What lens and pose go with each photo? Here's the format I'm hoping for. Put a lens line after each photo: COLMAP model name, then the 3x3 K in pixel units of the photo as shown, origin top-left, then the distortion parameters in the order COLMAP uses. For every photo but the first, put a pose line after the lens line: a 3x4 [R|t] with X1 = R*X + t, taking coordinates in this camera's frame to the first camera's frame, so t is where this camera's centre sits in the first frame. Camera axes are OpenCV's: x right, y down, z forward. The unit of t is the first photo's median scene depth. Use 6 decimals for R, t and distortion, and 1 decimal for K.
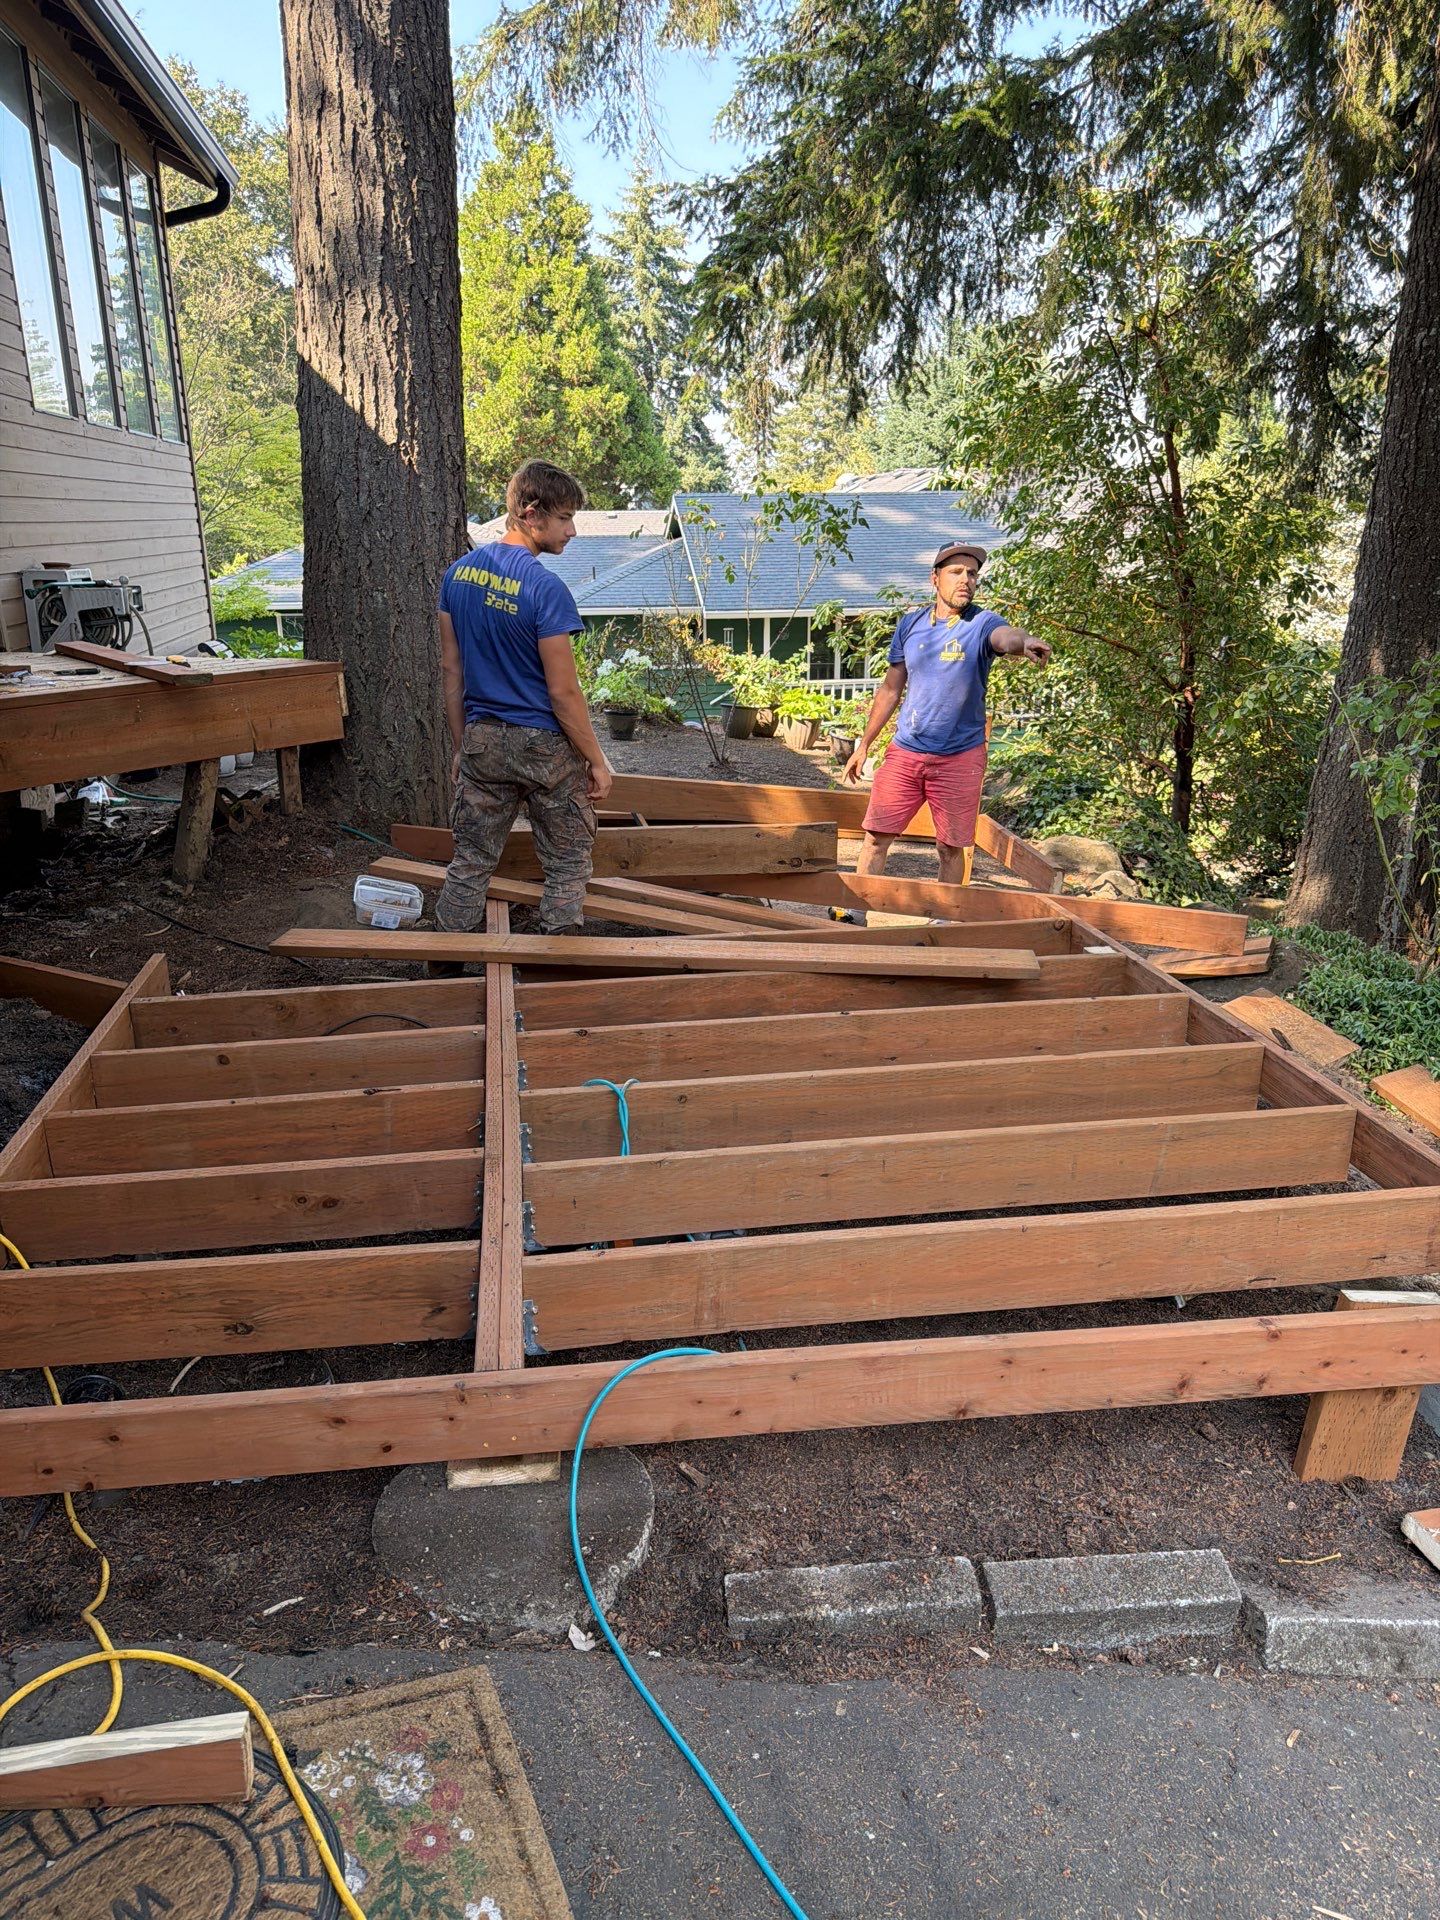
lens RADIAL K [[1344.4, 0, 712.3], [0, 1344.4, 978.1], [0, 0, 1]] dist [0.072914, -0.115681]
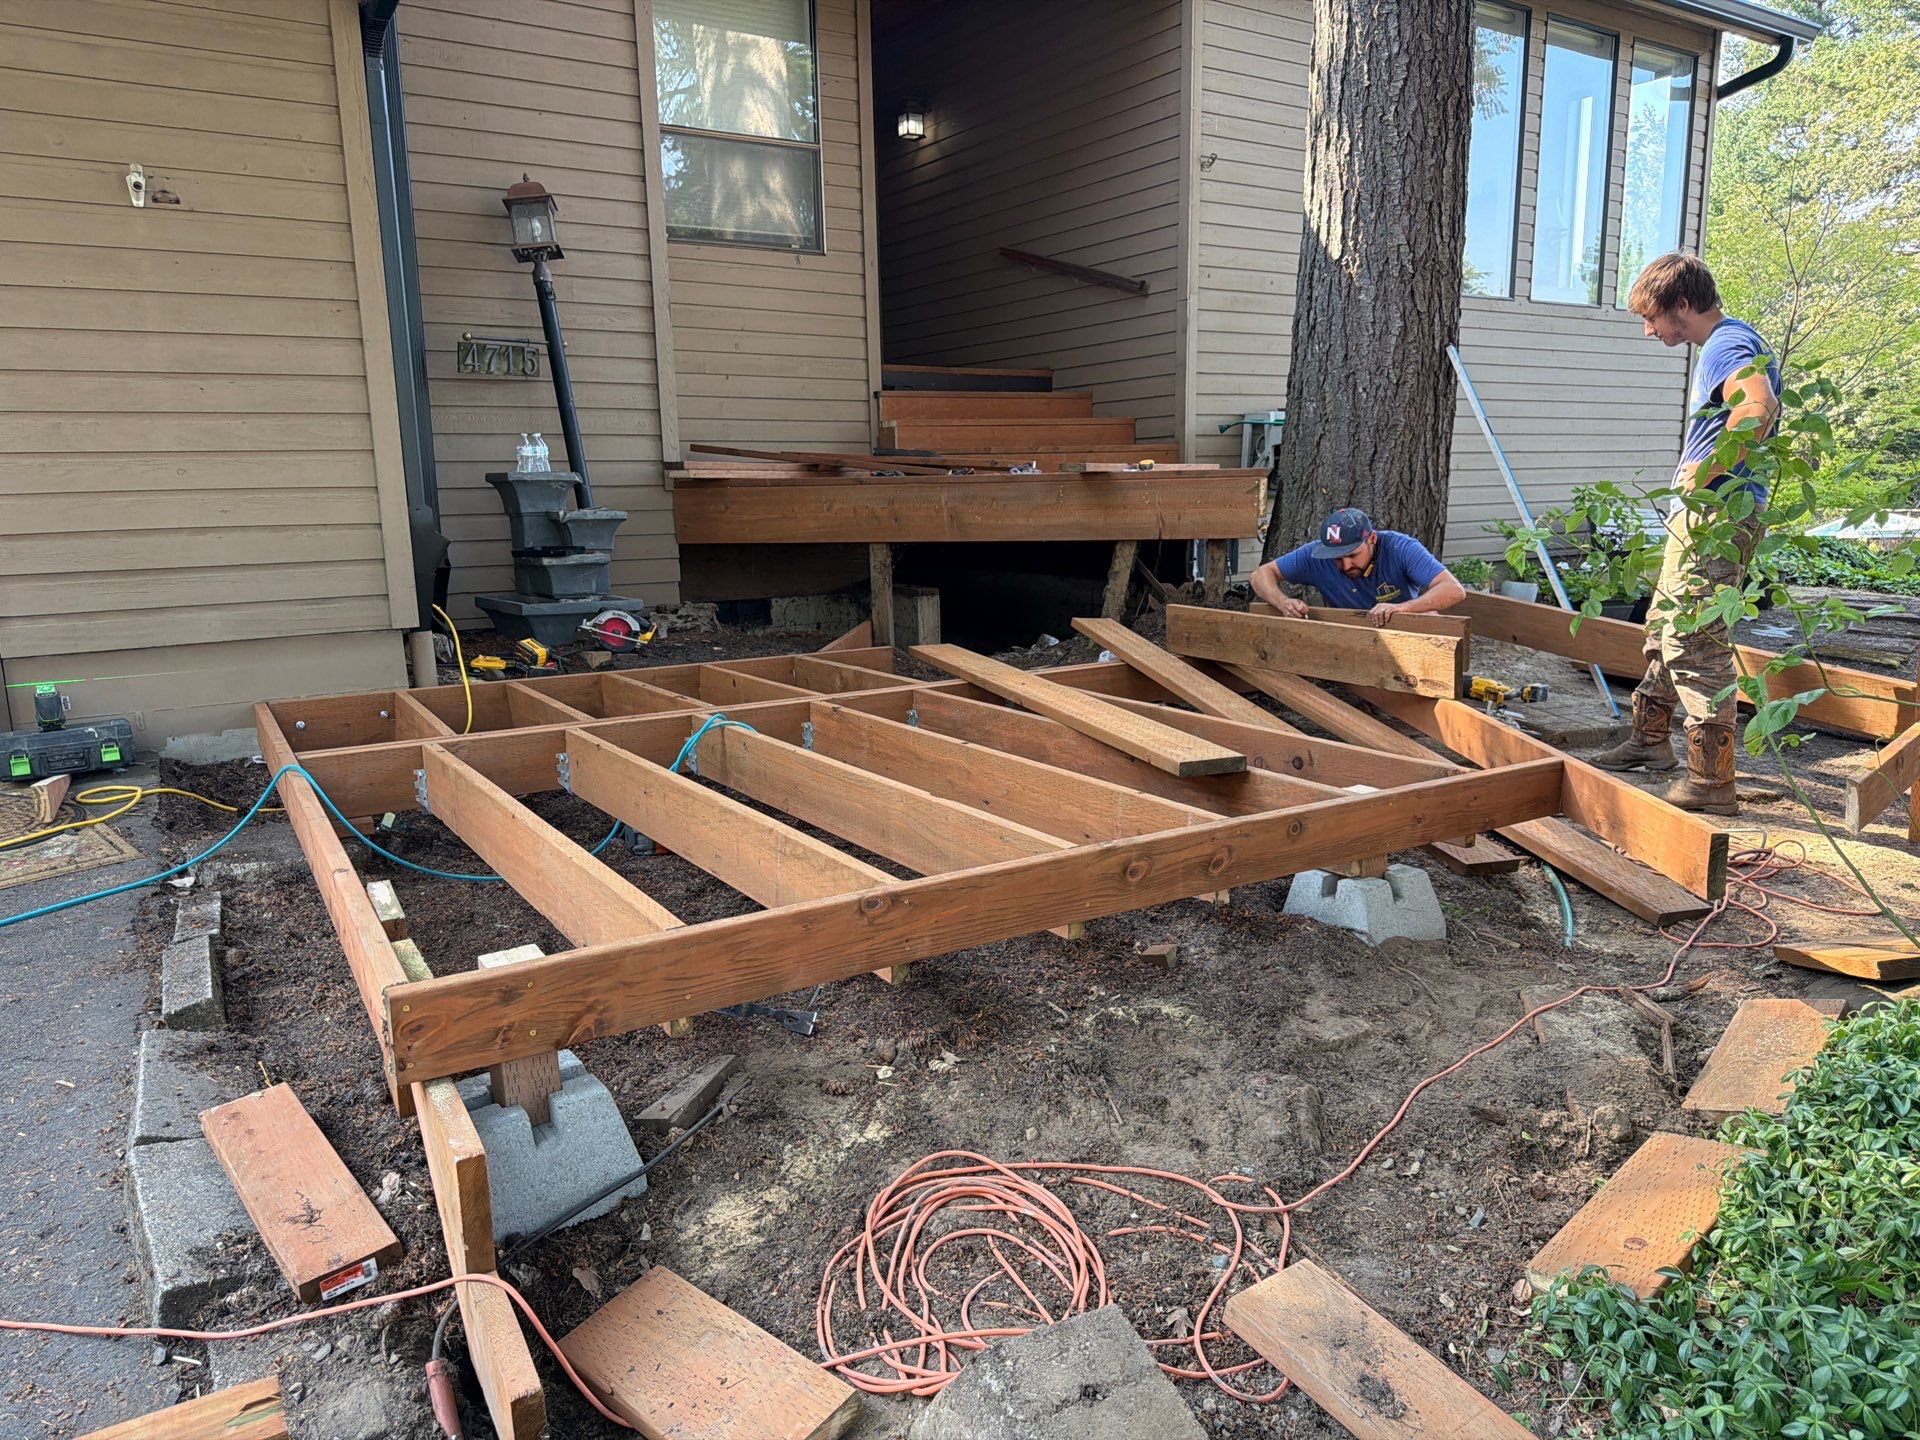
lens RADIAL K [[1344.4, 0, 963.3], [0, 1344.4, 729.2], [0, 0, 1]] dist [0.072914, -0.115681]
pose [[0.409463, 0.168677, -0.896598, 0.602370], [-0.283154, 0.957725, 0.050864, -0.019904], [0.867274, 0.233048, 0.439914, 0.356089]]
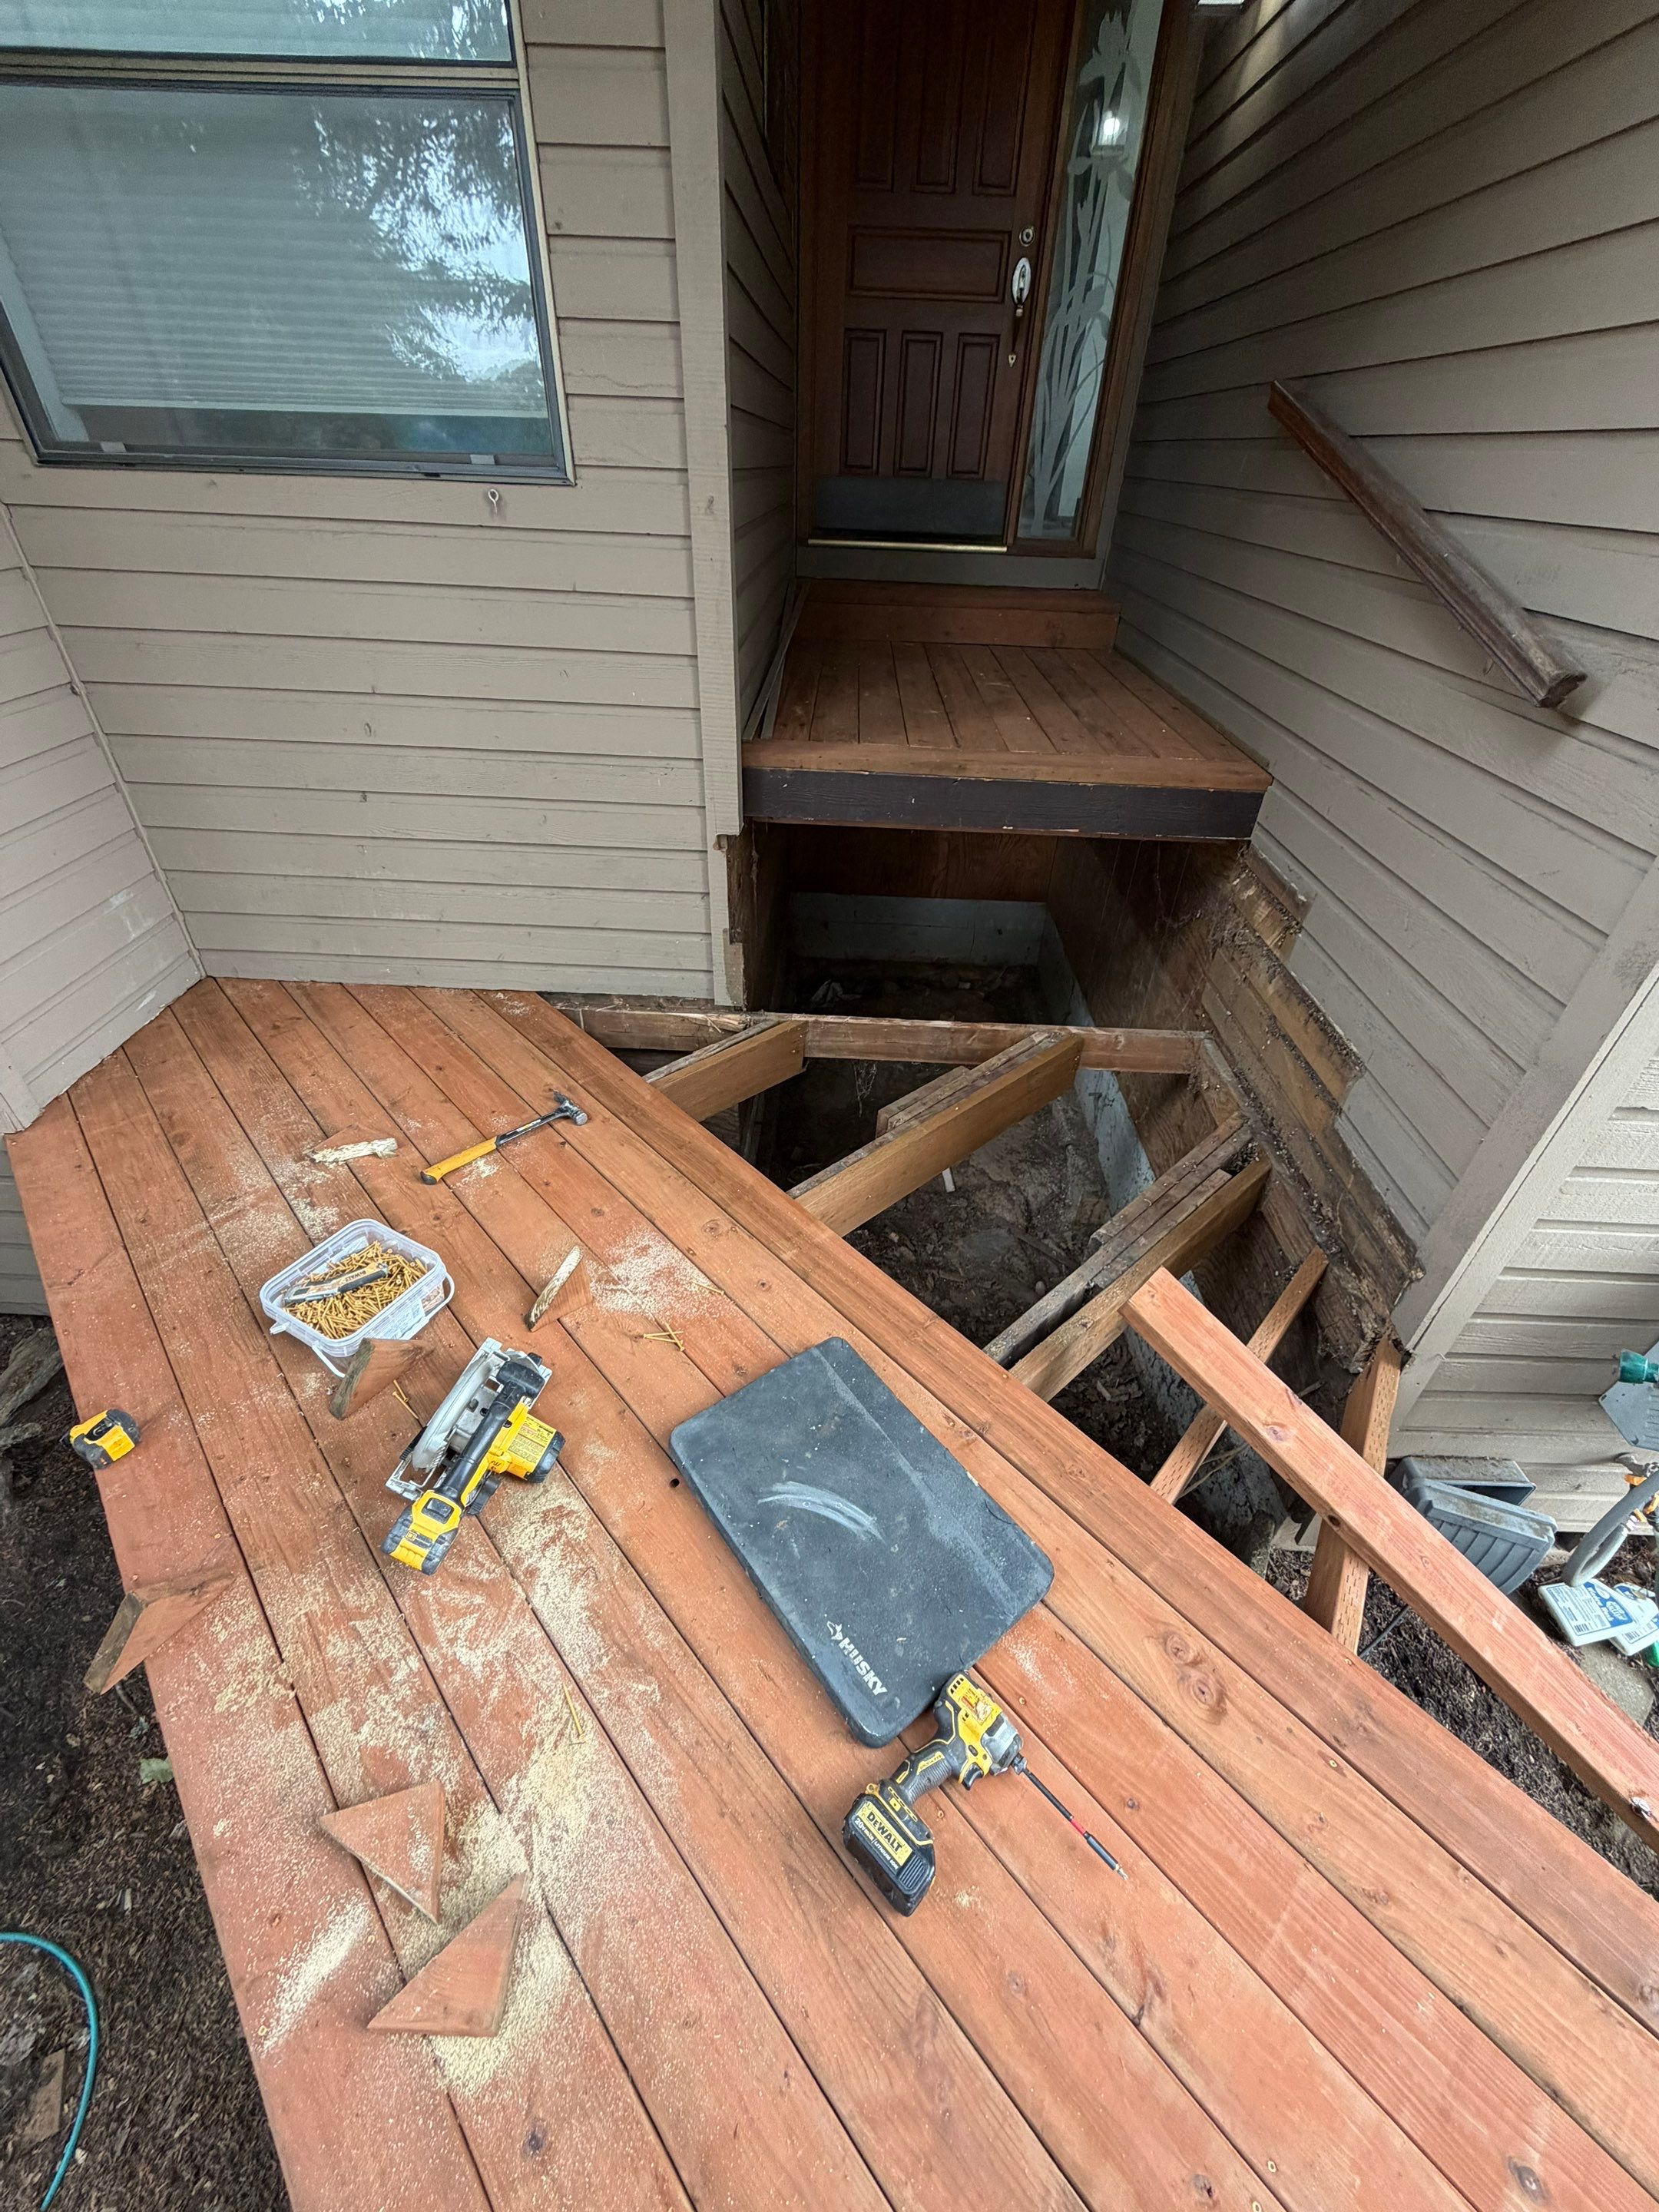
lens RADIAL K [[876.9, 0, 833.1], [0, 876.9, 1099.7], [0, 0, 1]] dist [0.000655, -0.000529]
pose [[-0.189609, 0.588306, -0.786094, -0.354183], [-0.350605, 0.707267, 0.613880, -0.428328], [0.917129, 0.392006, 0.072159, 0.865064]]
